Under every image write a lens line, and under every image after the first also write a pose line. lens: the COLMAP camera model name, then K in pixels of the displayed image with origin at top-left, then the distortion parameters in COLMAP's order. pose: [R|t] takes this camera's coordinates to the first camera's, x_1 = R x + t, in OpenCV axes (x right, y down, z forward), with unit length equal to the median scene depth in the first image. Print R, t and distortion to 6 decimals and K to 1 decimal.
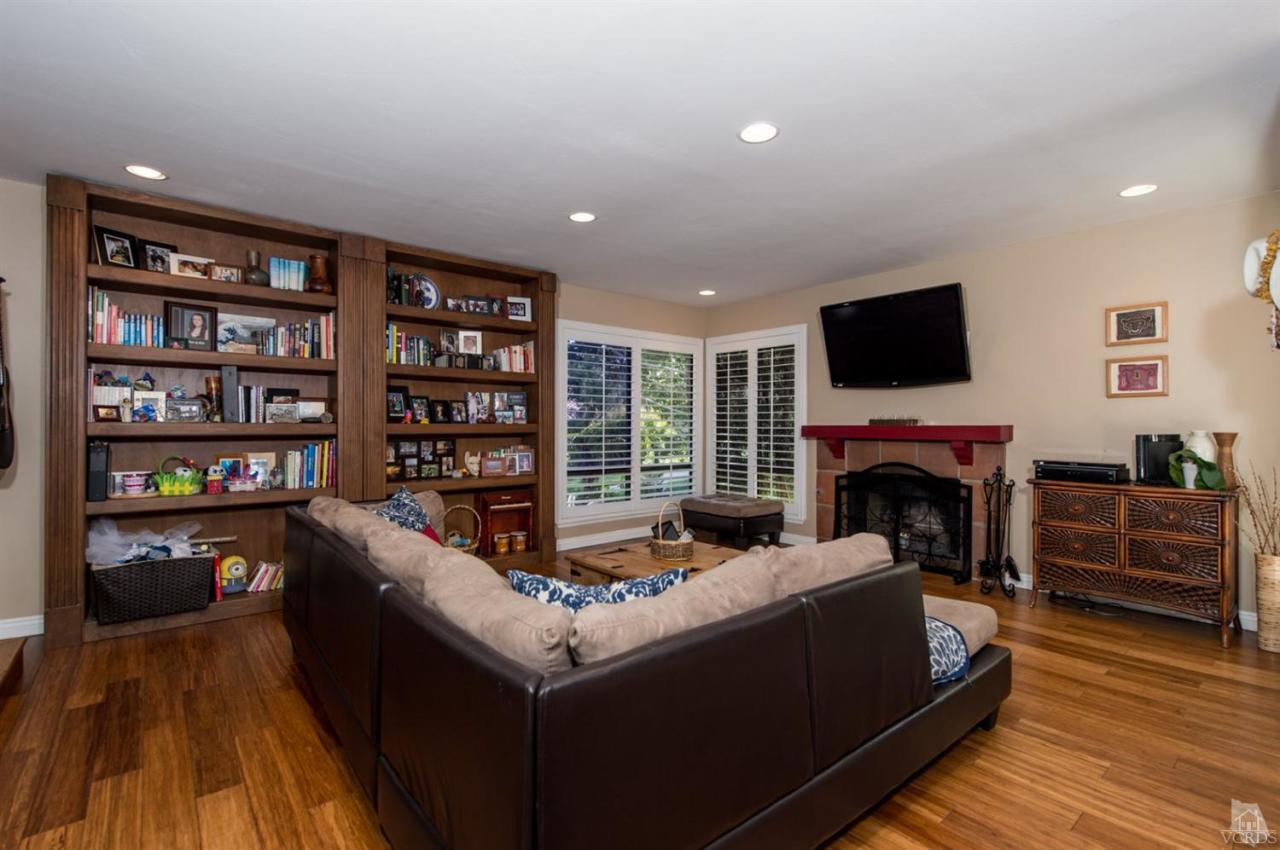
lens RADIAL K [[584.6, 0, 642.0], [0, 584.6, 426.3], [0, 0, 1]] dist [0.001457, -0.000174]
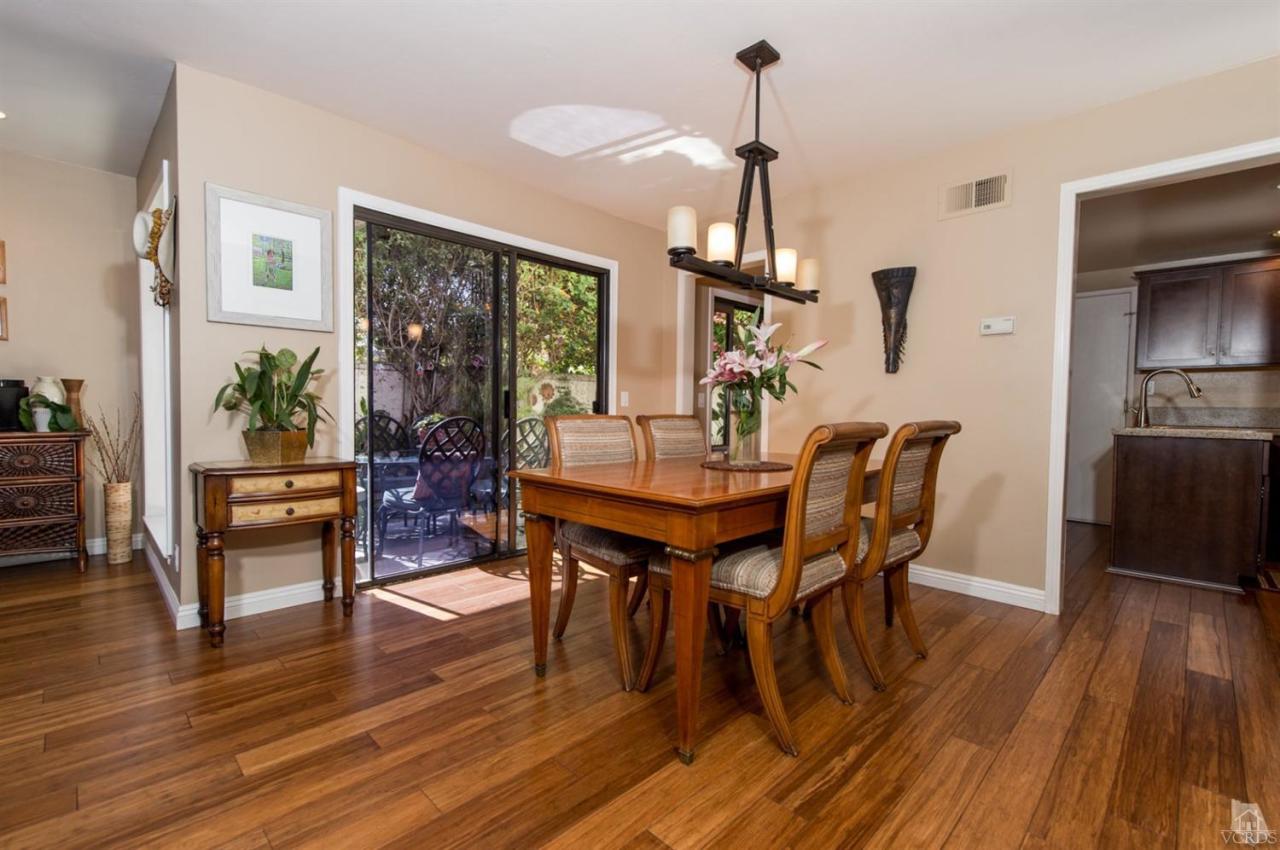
lens RADIAL K [[560.3, 0, 636.5], [0, 560.3, 425.2], [0, 0, 1]] dist [0.018651, -0.000119]
pose [[-0.085541, -0.033273, 0.995779, -0.117481], [-0.013130, 0.999393, 0.032266, 0.037597], [-0.996248, -0.010315, -0.085926, 0.037417]]
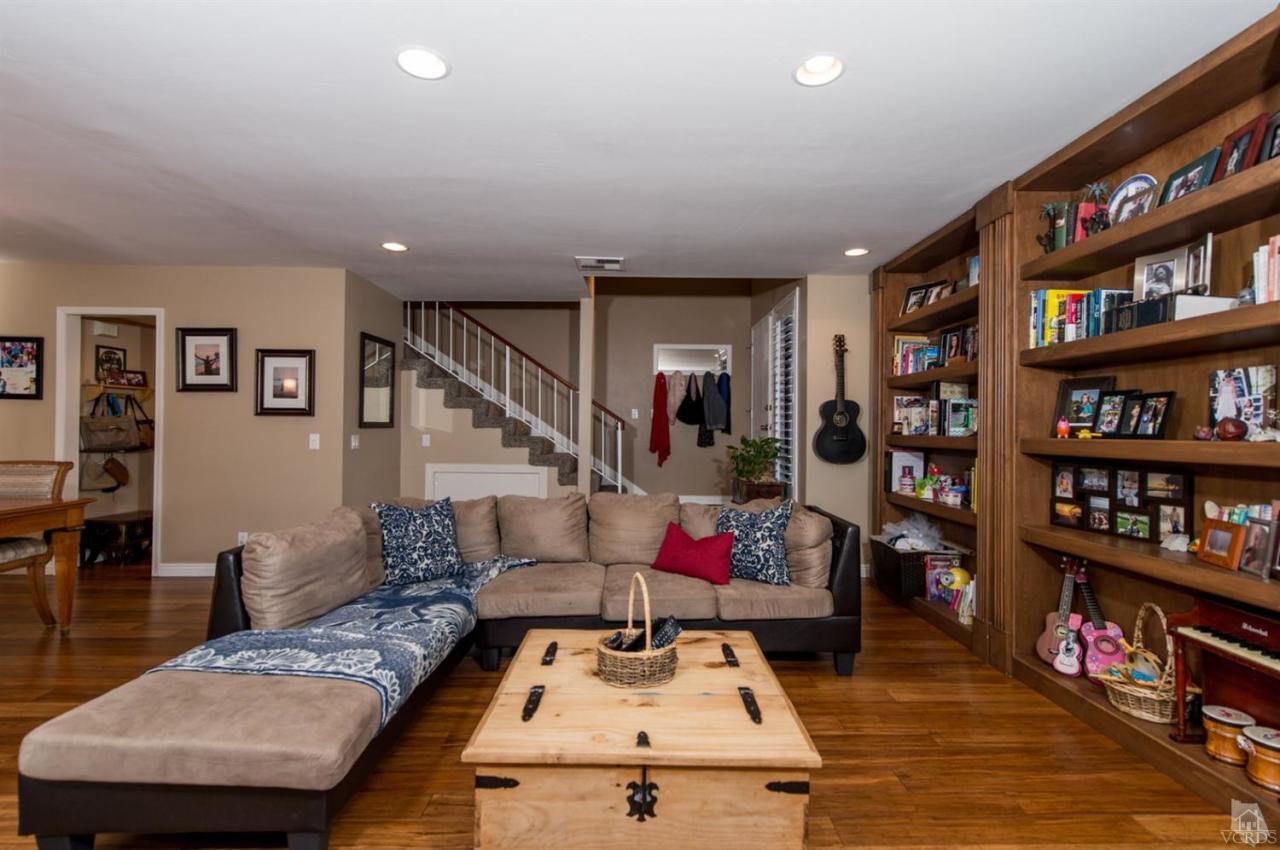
lens RADIAL K [[584.6, 0, 642.0], [0, 584.6, 426.3], [0, 0, 1]] dist [0.001457, -0.000174]
pose [[-0.628543, -0.012823, -0.777669, 0.382634], [-0.012347, 0.999903, -0.006508, -0.007914], [0.777677, 0.005511, -0.628640, 1.067841]]
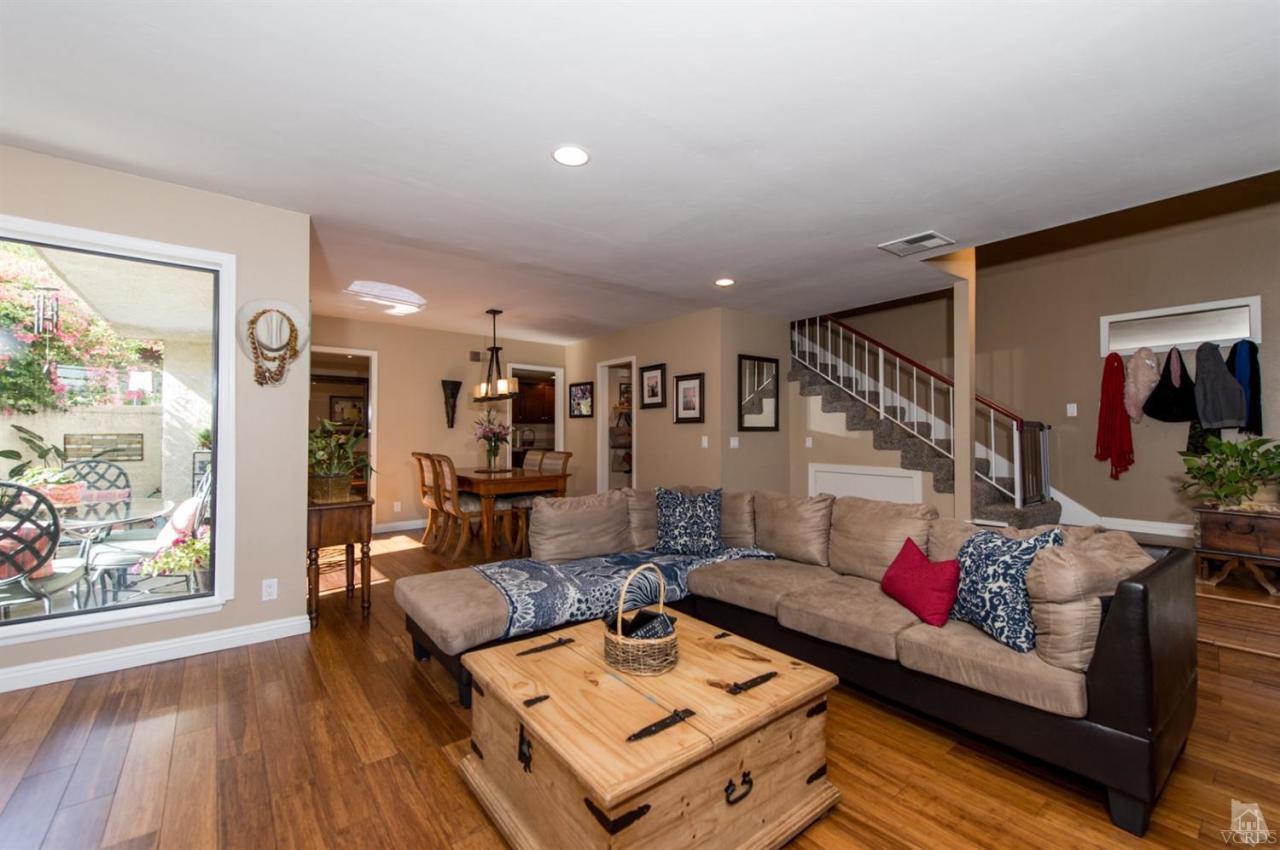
lens RADIAL K [[522.7, 0, 643.6], [0, 522.7, 429.3], [0, 0, 1]] dist [0.011763, -0.000115]
pose [[-0.999822, -0.001830, 0.018782, 0.031168], [-0.001950, 0.999978, -0.006415, -0.001870], [-0.018770, -0.006451, -0.999803, 1.199315]]
